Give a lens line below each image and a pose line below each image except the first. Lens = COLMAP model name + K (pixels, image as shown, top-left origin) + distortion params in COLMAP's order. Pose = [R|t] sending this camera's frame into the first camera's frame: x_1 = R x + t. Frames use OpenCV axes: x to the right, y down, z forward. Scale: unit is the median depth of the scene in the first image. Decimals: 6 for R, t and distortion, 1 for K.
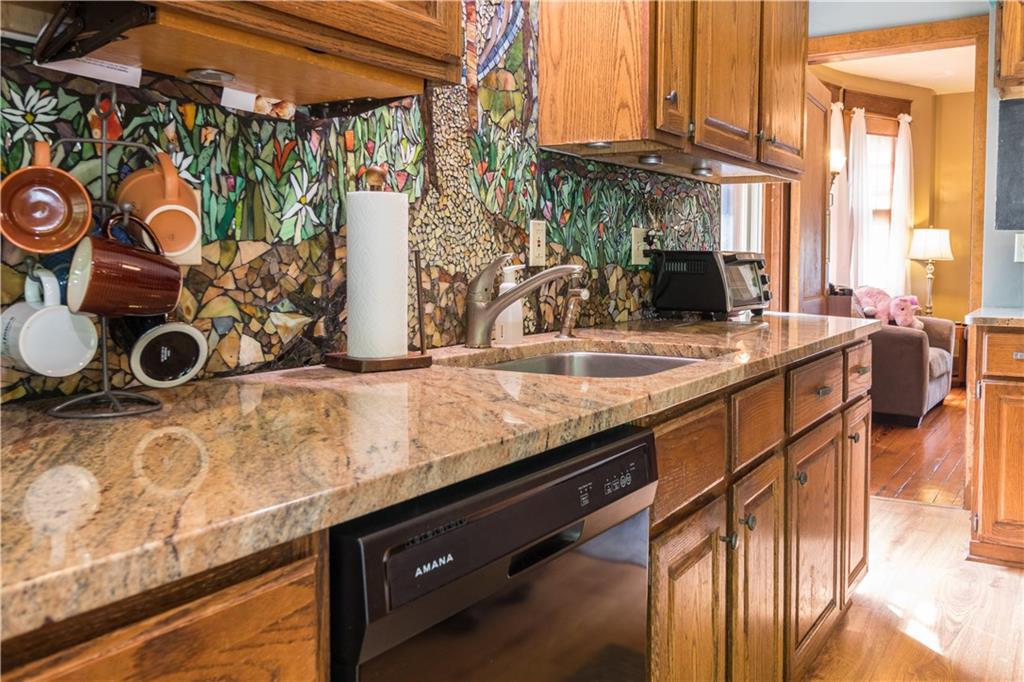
lens RADIAL K [[893.8, 0, 516.1], [0, 893.8, 330.2], [0, 0, 1]] dist [-0.012844, -0.007648]
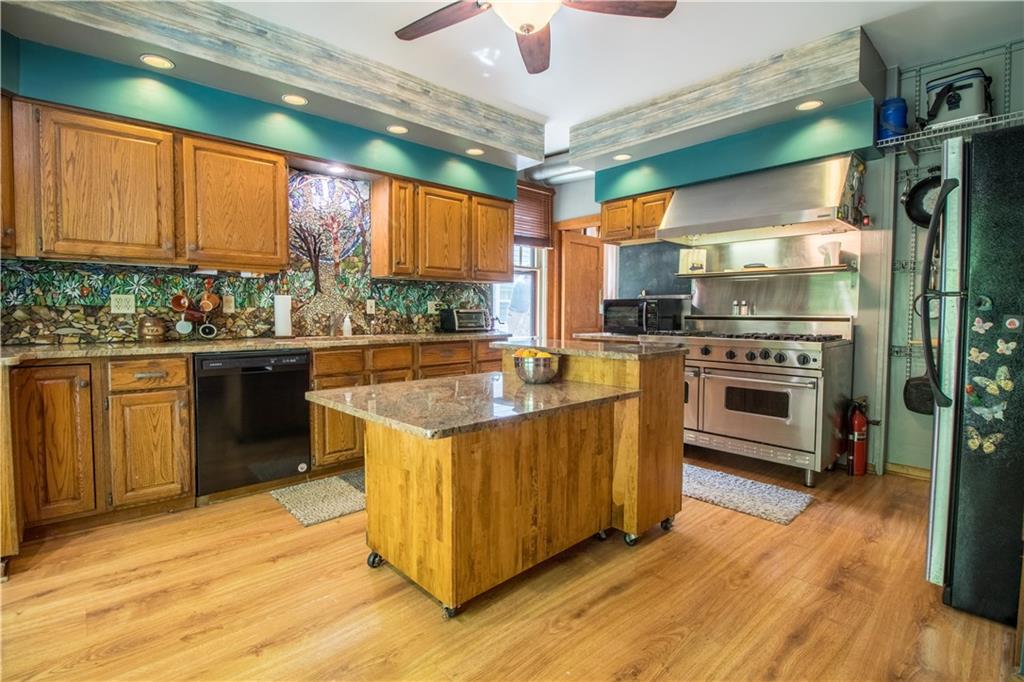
lens RADIAL K [[486.8, 0, 495.4], [0, 486.8, 343.2], [0, 0, 1]] dist [-0.012589, -0.002408]
pose [[0.954457, 0.021234, -0.297591, 0.994421], [-0.025667, 0.999610, -0.010995, 0.043858], [0.297241, 0.018133, 0.954630, -0.565106]]
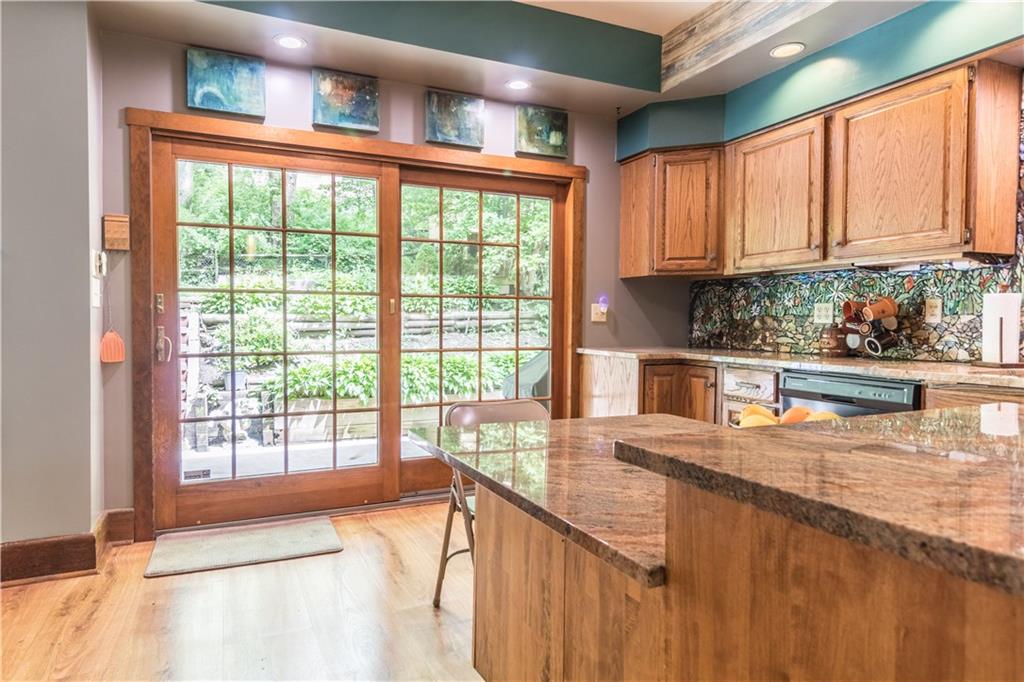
lens RADIAL K [[602.1, 0, 508.6], [0, 602.1, 338.7], [0, 0, 1]] dist [0.000531, 0.001410]
pose [[-0.553087, 0.016145, -0.832967, 1.330134], [-0.074183, 0.994886, 0.068540, -0.032517], [0.829814, 0.099701, -0.549061, 0.564572]]
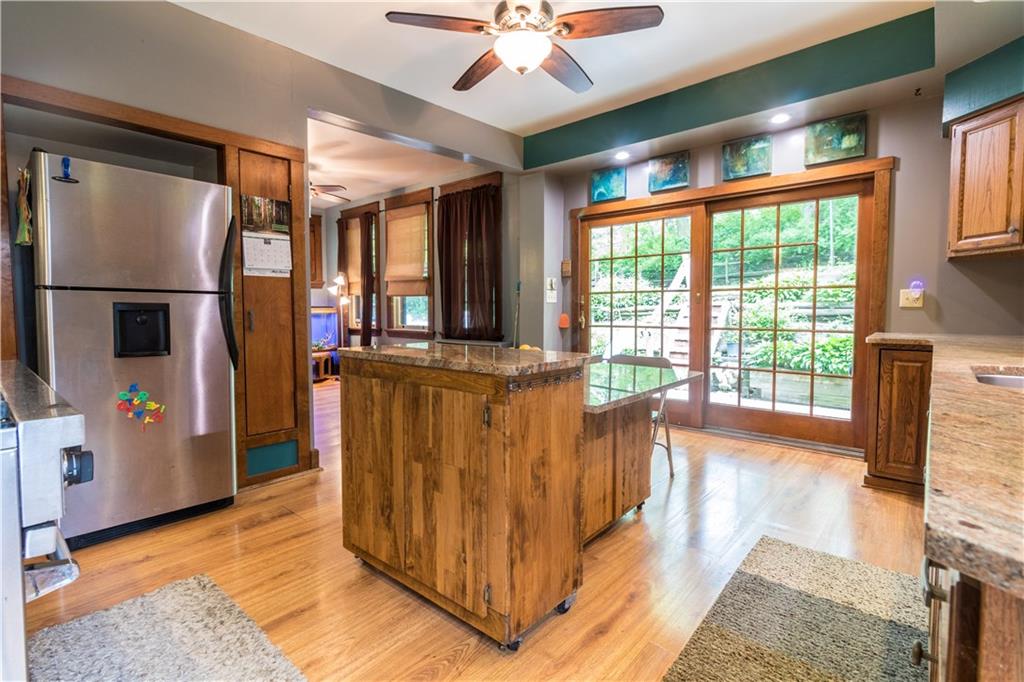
lens RADIAL K [[486.8, 0, 506.0], [0, 486.8, 333.3], [0, 0, 1]] dist [-0.012589, -0.002408]
pose [[-0.985694, -0.006151, 0.168432, 0.624505], [0.015906, 0.991479, 0.129291, -0.107567], [-0.167792, 0.130121, -0.977197, 1.420411]]
